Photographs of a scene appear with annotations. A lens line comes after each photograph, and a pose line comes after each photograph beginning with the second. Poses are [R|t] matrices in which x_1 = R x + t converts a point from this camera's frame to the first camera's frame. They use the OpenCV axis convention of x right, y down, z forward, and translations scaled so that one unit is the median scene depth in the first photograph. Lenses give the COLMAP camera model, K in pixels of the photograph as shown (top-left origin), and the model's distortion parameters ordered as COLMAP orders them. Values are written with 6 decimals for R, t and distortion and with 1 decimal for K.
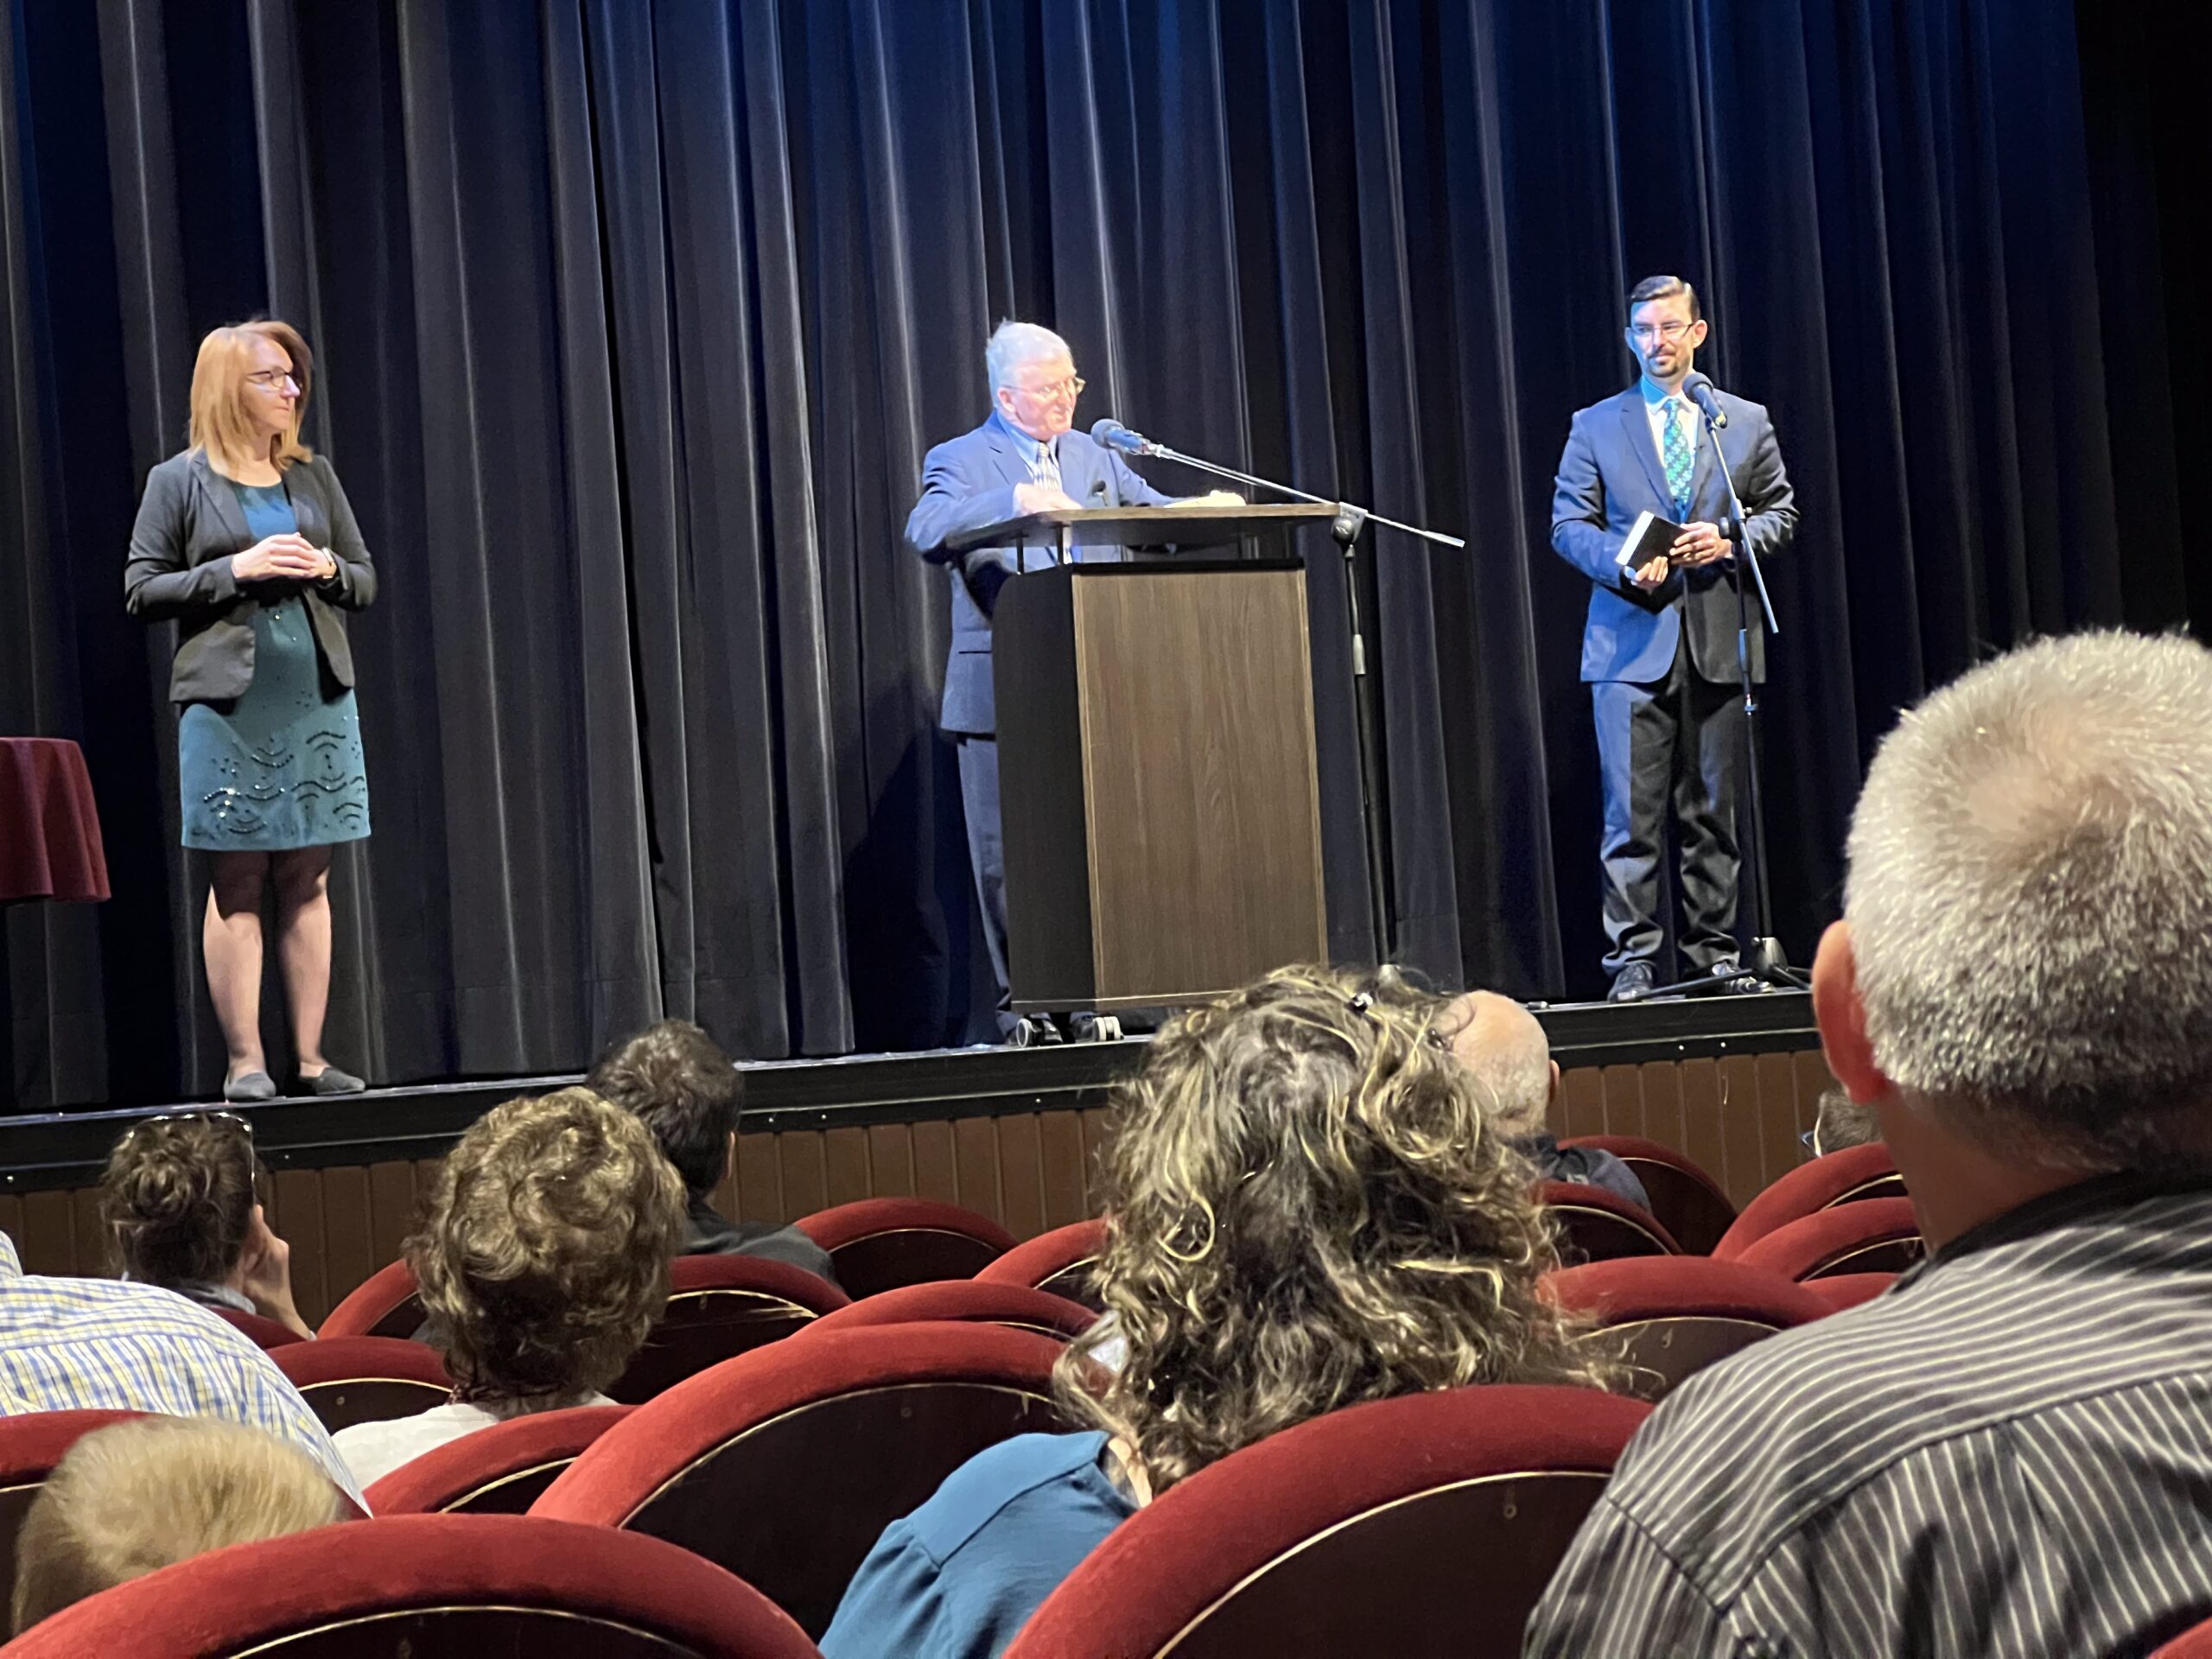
lens RADIAL K [[5517.4, 0, 1014.6], [0, 5517.4, 659.5], [0, 0, 1]] dist [0.401233, -0.027462]
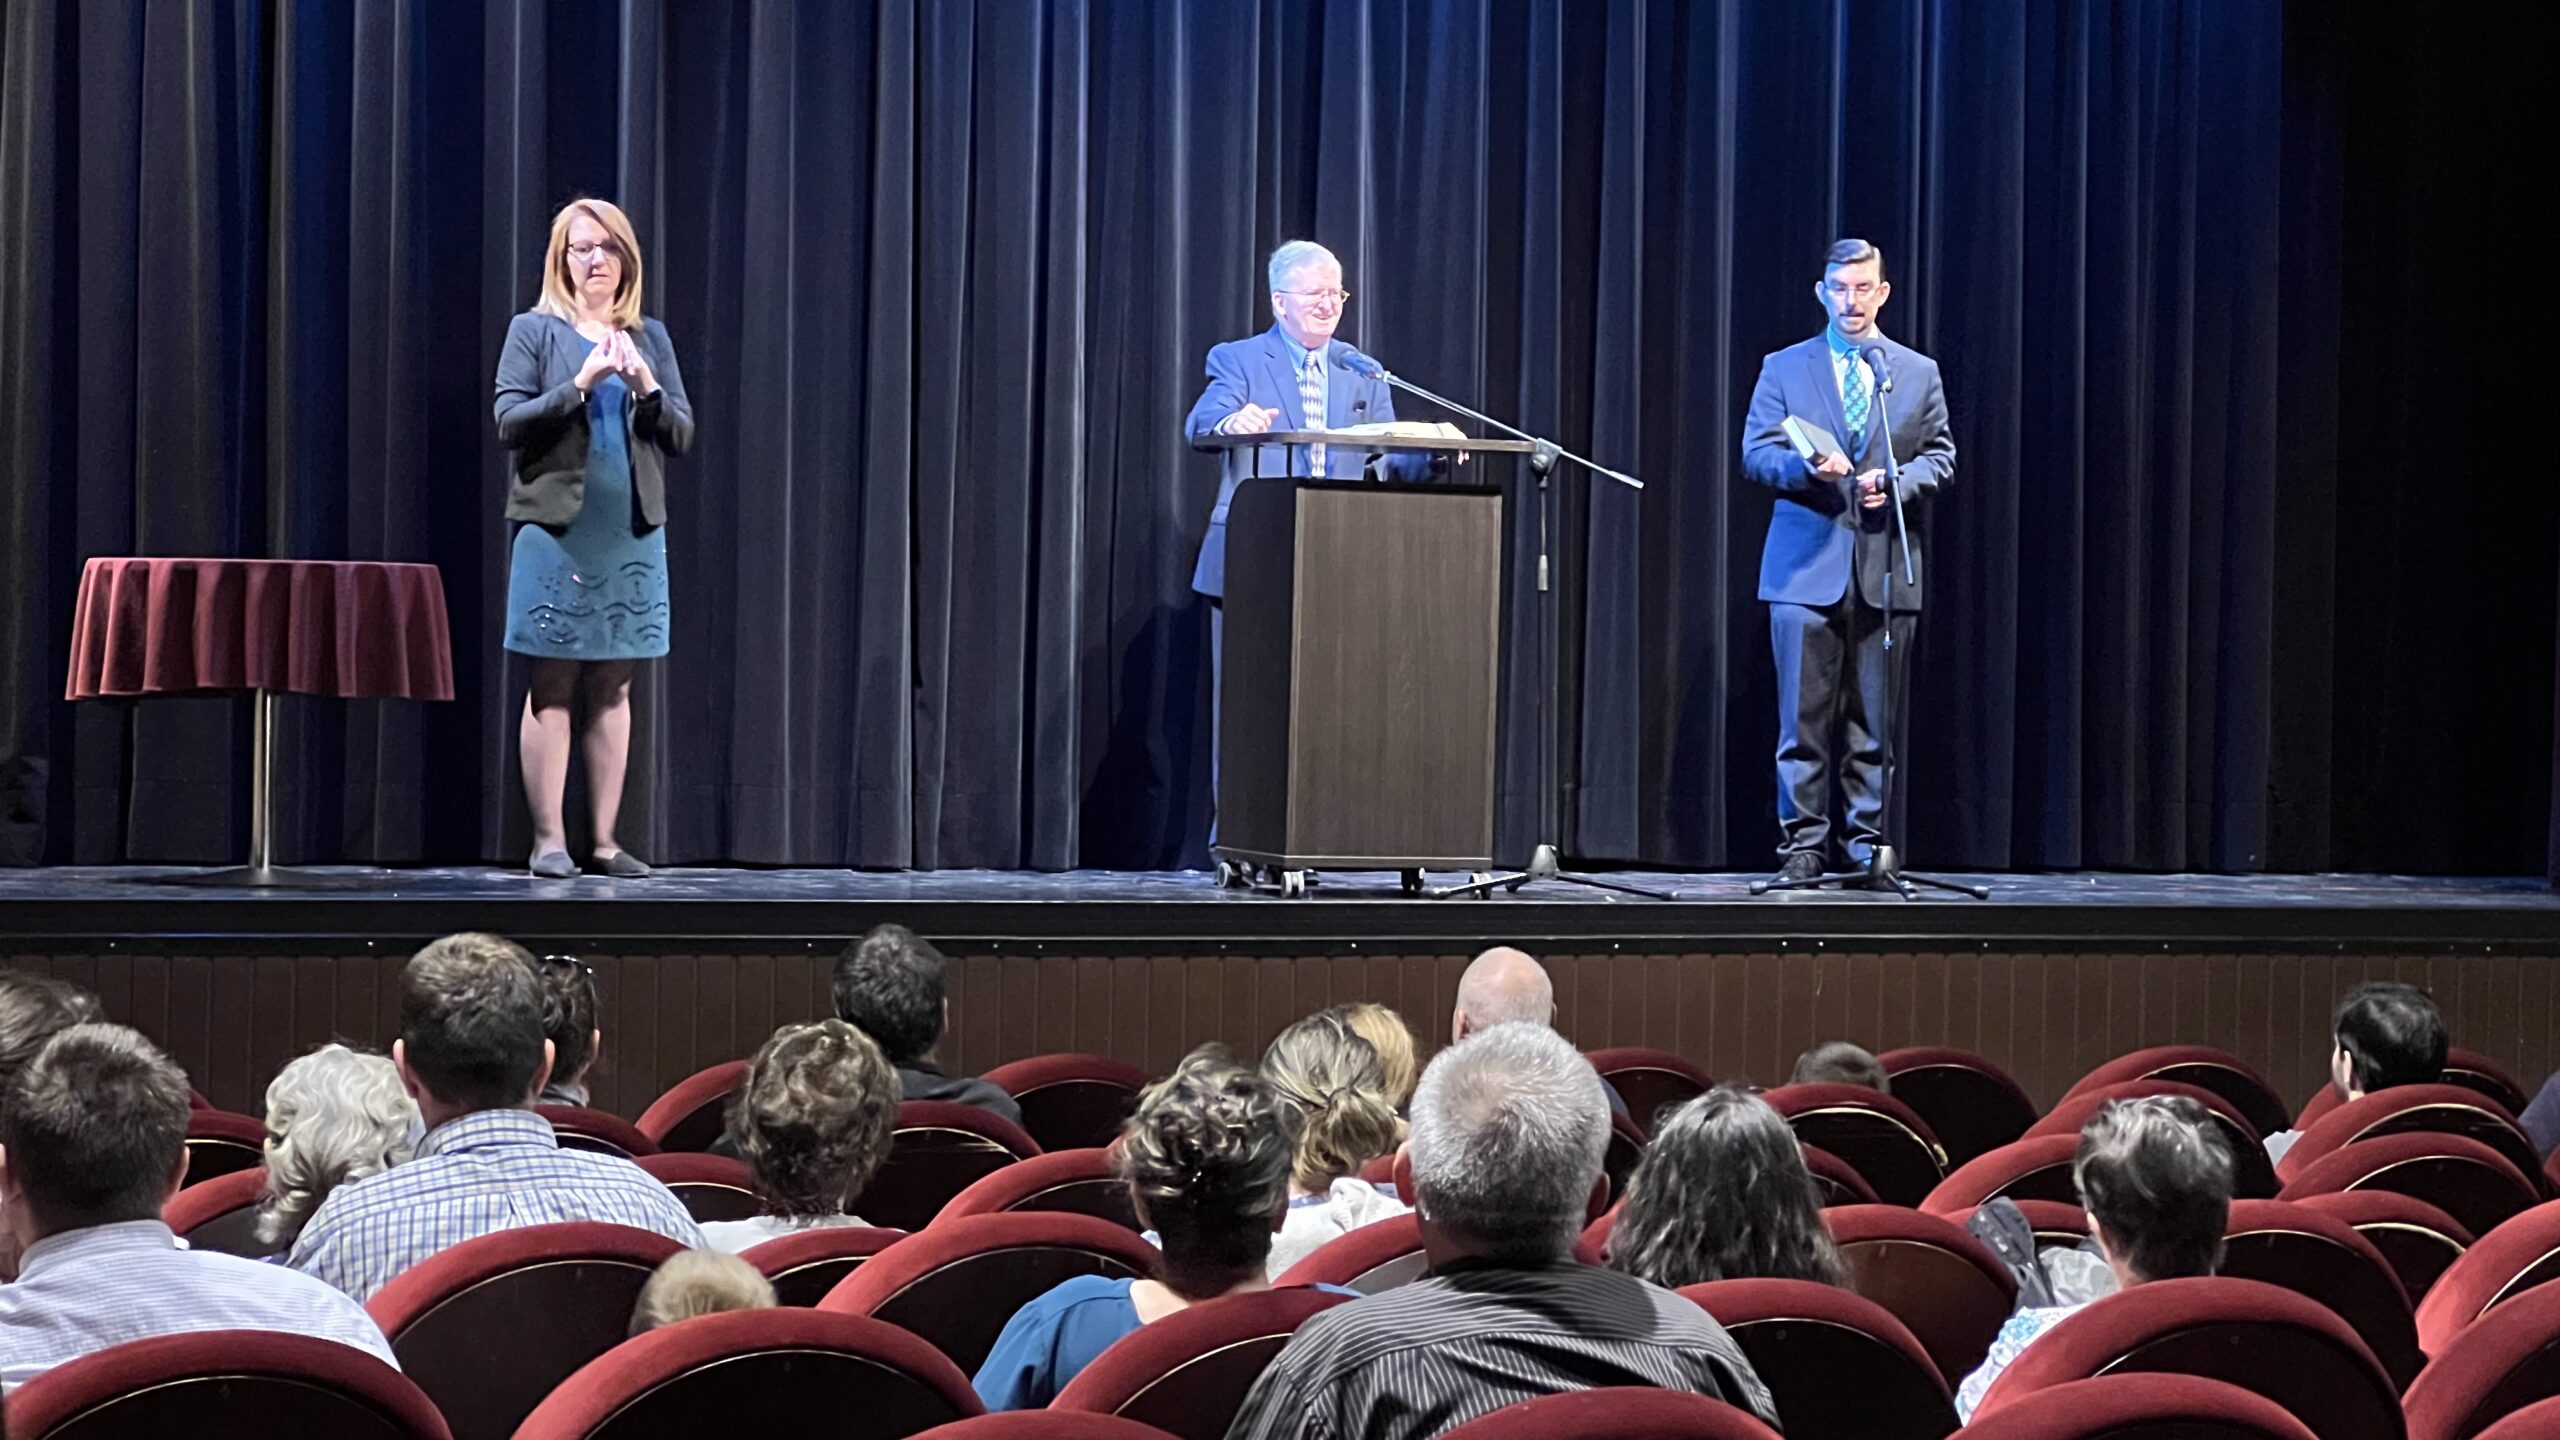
lens RADIAL K [[5661.2, 0, 1280.0], [0, 5661.2, 720.0], [0, 0, 1]] dist [0.296233, 0.107766]
pose [[0.996344, 0.085432, 0.000618, 0.009684], [-0.085331, 0.994763, 0.056254, -0.031361], [0.004192, -0.056101, 0.998416, -0.171686]]
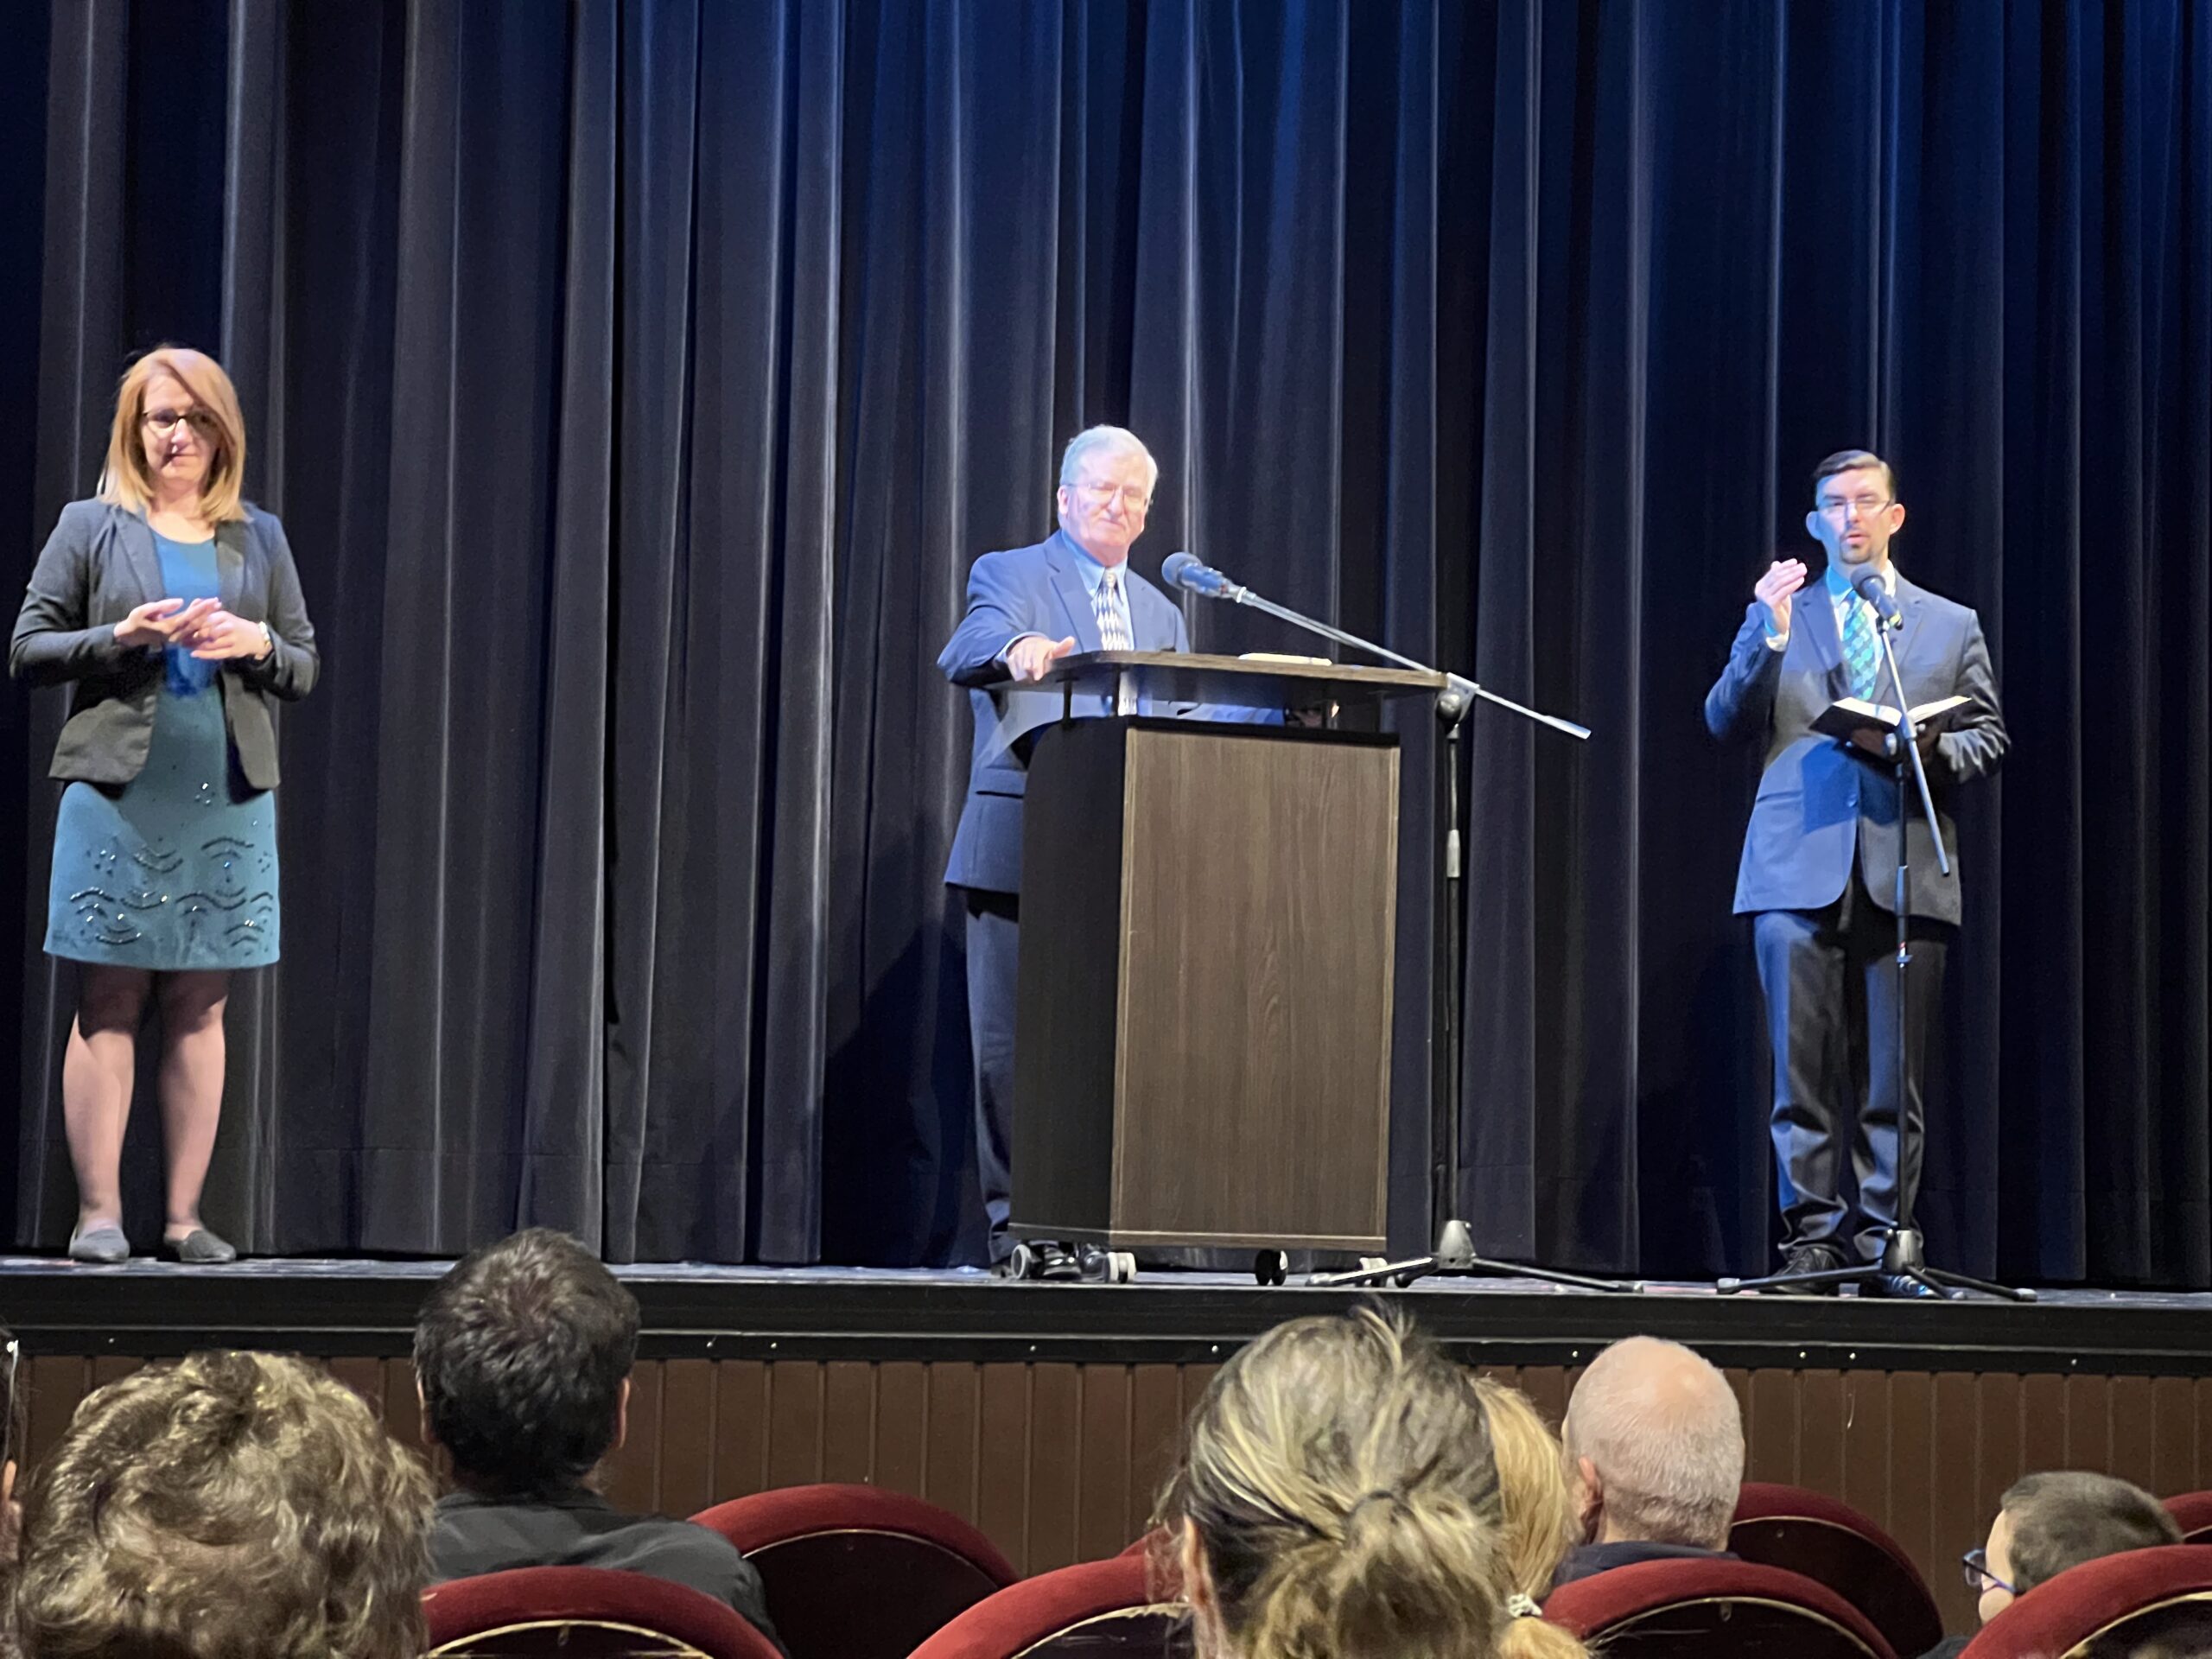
lens RADIAL K [[5725.1, 0, 1106.0], [0, 5725.1, 829.5], [0, 0, 1]] dist [0.042937, 8.588912]
pose [[0.995803, 0.090738, 0.011945, -0.001745], [-0.090670, 0.995862, -0.006133, 0.005570], [-0.012452, 0.005024, 0.999910, 0.118008]]
